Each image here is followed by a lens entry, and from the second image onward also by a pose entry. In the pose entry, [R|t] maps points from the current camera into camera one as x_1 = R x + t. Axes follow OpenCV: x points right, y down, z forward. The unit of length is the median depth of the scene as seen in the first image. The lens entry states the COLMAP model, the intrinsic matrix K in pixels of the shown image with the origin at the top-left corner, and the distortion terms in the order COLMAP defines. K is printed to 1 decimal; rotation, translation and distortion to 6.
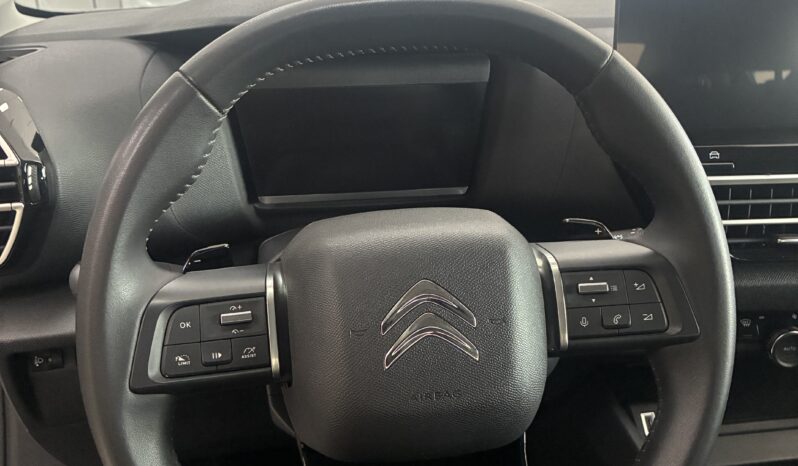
lens RADIAL K [[603.0, 0, 397.2], [0, 603.0, 231.7], [0, 0, 1]] dist [0.006628, 0.000960]
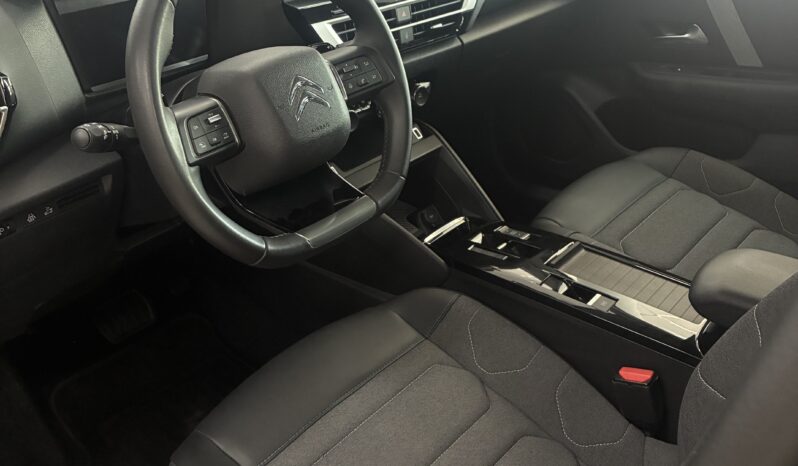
lens RADIAL K [[603.0, 0, 397.2], [0, 603.0, 231.7], [0, 0, 1]] dist [0.006628, 0.000960]
pose [[0.768973, -0.375227, 0.517576, -0.793893], [0.268261, 0.924290, 0.271523, 0.091361], [-0.580273, -0.069949, 0.811413, -0.766626]]
